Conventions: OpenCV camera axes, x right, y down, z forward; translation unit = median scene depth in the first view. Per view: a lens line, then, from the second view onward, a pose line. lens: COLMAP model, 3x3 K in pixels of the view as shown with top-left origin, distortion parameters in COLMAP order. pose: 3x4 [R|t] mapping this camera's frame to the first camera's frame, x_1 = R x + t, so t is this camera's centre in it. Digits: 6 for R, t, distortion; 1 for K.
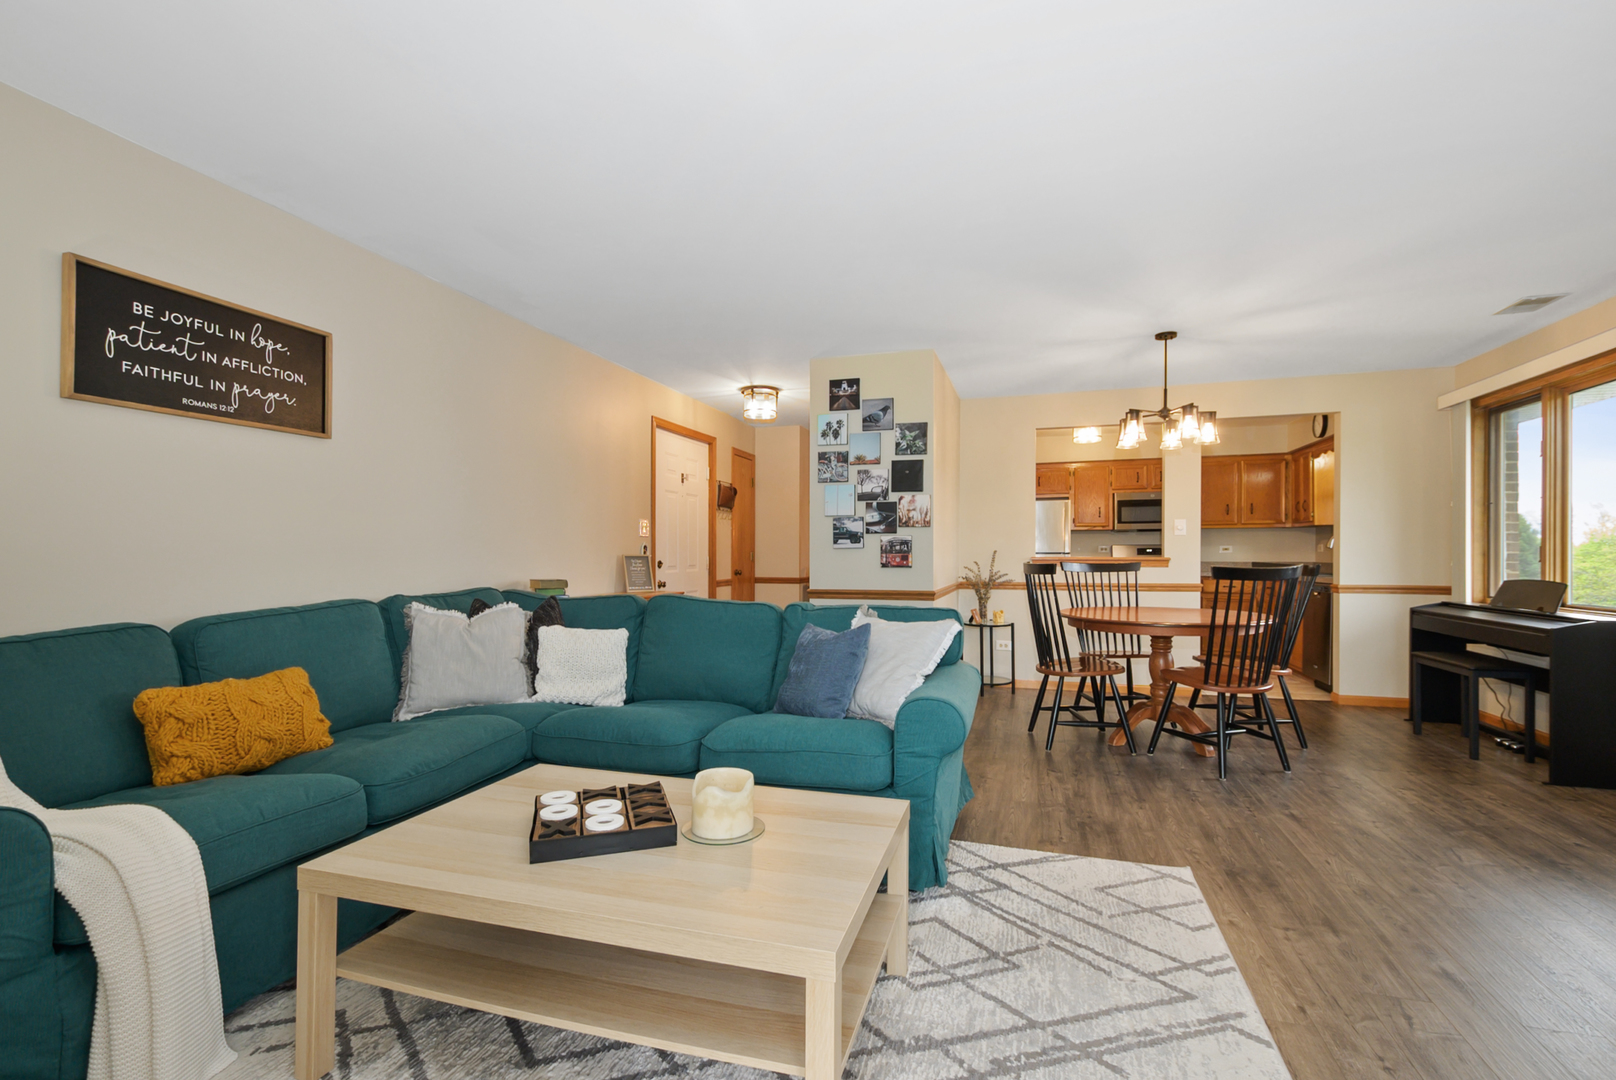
lens RADIAL K [[715.7, 0, 818.7], [0, 715.7, 555.5], [0, 0, 1]] dist [0.004855, -0.002720]
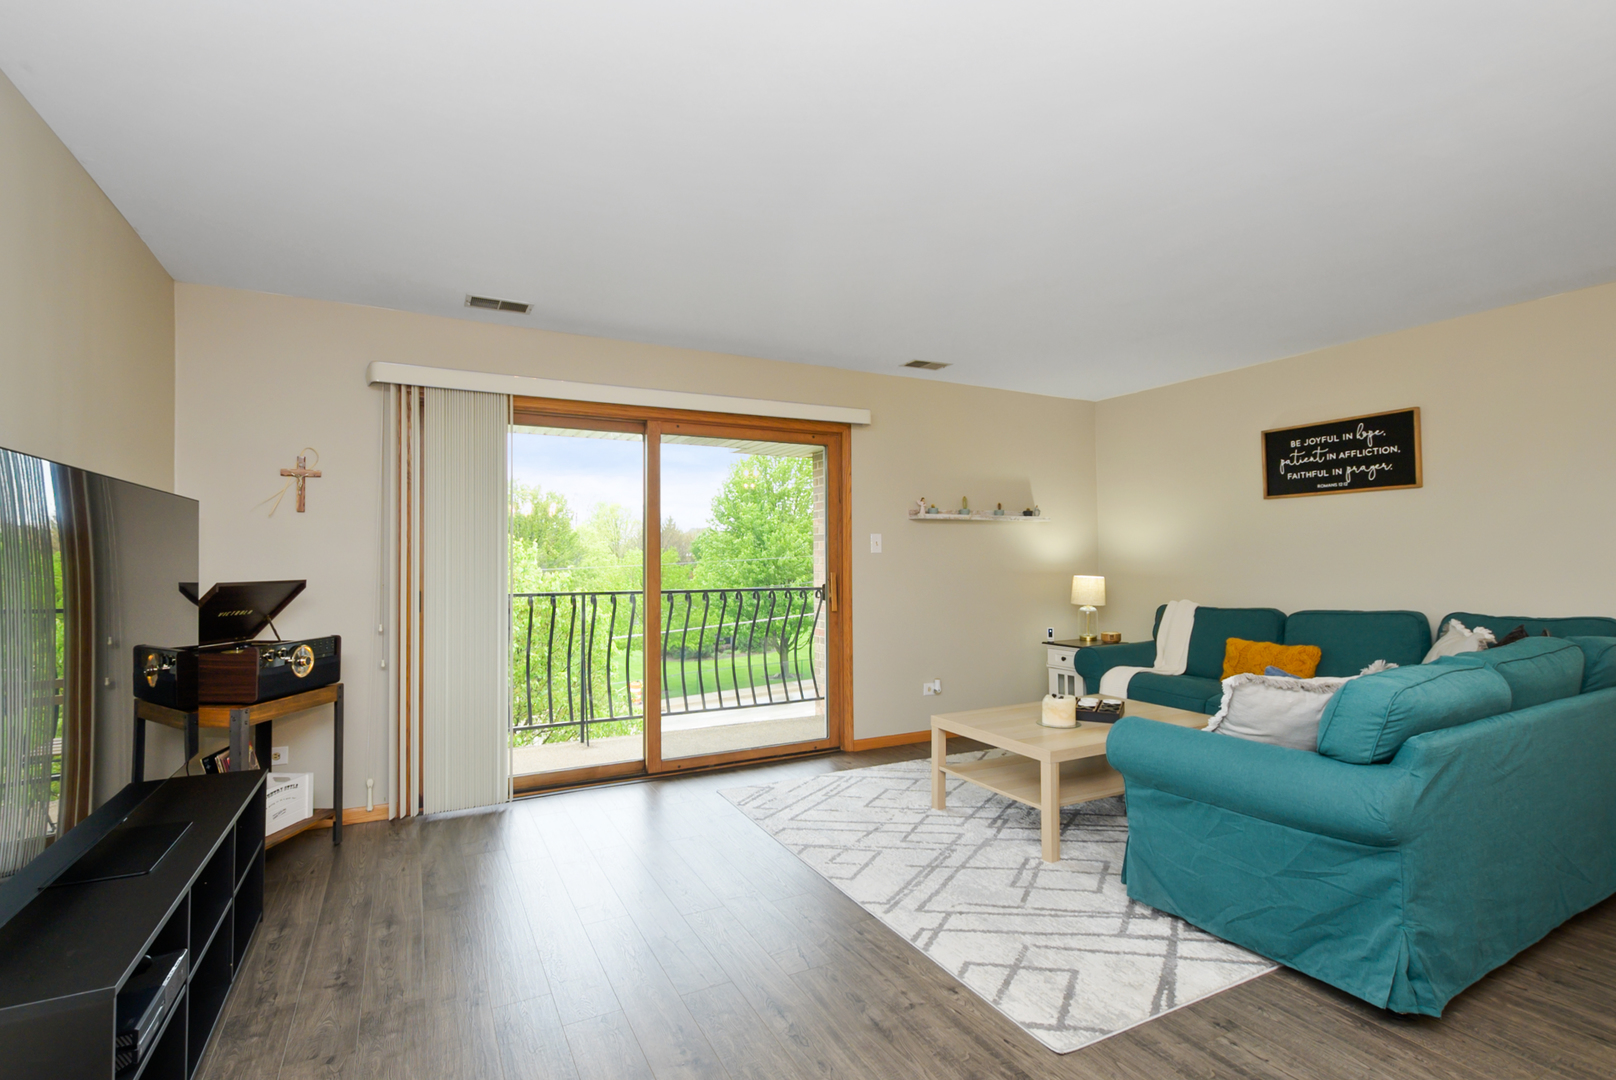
lens RADIAL K [[759.6, 0, 810.0], [0, 759.6, 542.7], [0, 0, 1]] dist [-0.005977, -0.001978]
pose [[-0.714018, -0.009386, -0.700064, 0.997592], [0.003493, 0.999850, -0.016968, -0.039792], [0.700118, -0.014560, -0.713879, 1.122706]]
